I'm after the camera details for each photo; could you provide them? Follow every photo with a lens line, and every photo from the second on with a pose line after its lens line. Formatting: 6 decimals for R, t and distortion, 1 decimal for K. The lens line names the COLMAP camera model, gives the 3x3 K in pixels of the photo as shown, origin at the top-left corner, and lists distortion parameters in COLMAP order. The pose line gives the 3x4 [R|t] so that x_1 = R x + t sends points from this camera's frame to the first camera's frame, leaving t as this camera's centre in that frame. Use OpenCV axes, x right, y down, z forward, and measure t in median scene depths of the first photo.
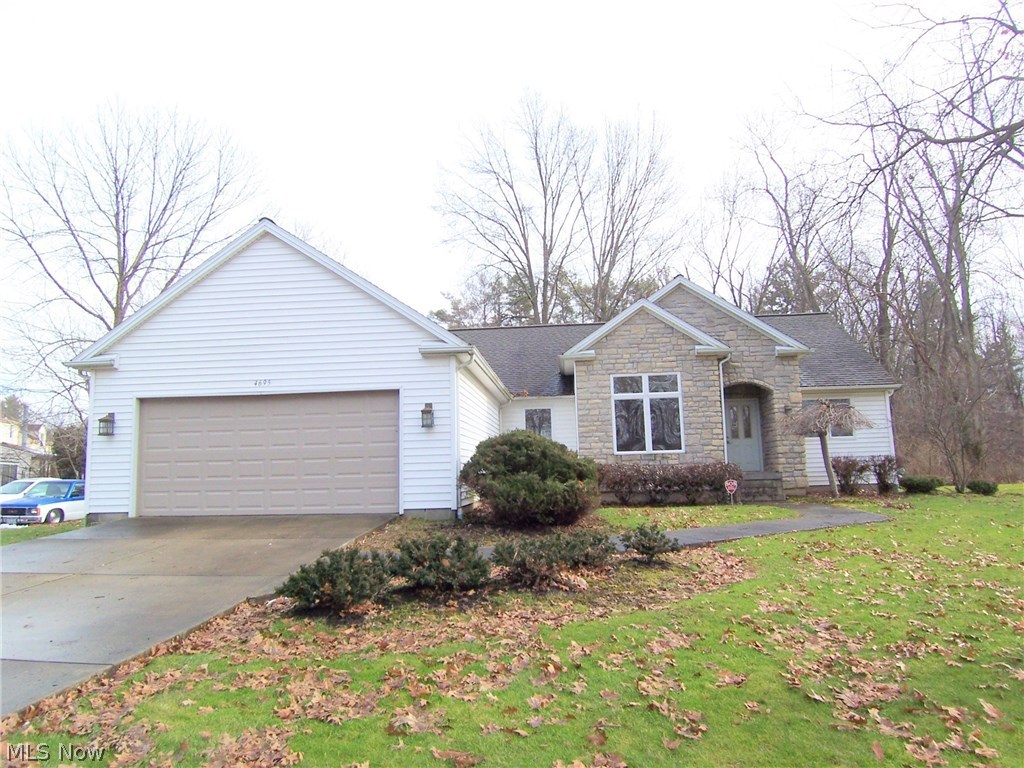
lens RADIAL K [[686.4, 0, 508.3], [0, 686.4, 383.5], [0, 0, 1]] dist [-0.022723, -0.016339]
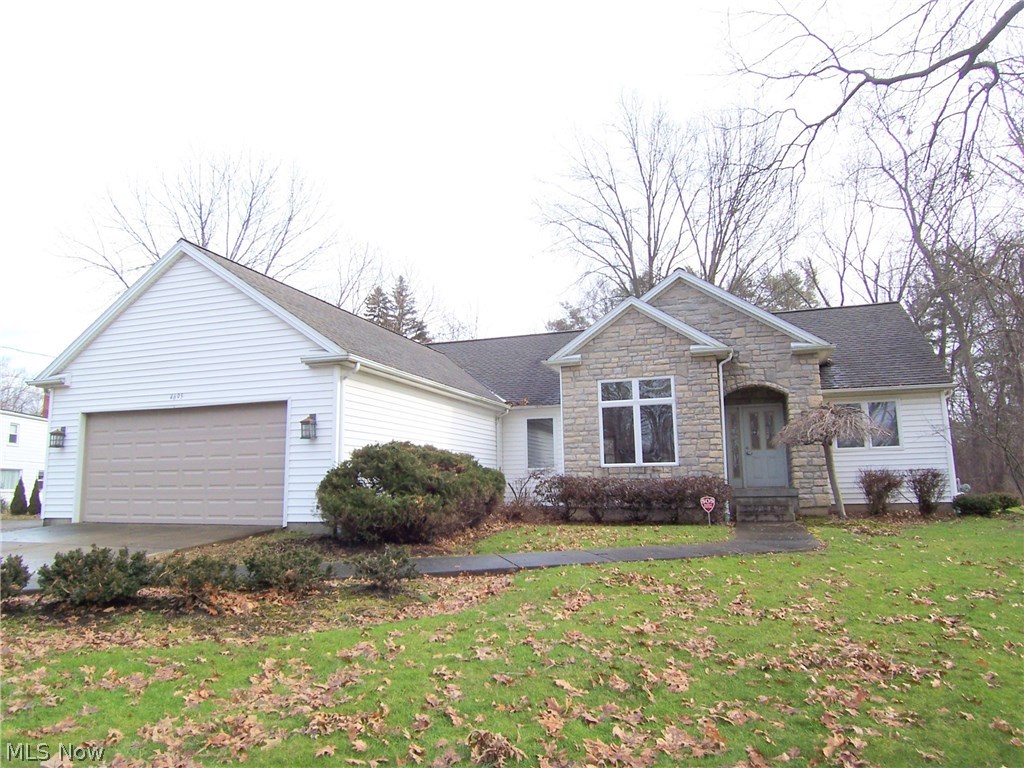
lens RADIAL K [[686.4, 0, 510.8], [0, 686.4, 382.3], [0, 0, 1]] dist [-0.022723, -0.016339]
pose [[0.971842, -0.024949, -0.234308, 0.254244], [0.020805, 0.999581, -0.020142, 0.005934], [0.234712, 0.014700, 0.971954, 0.074856]]
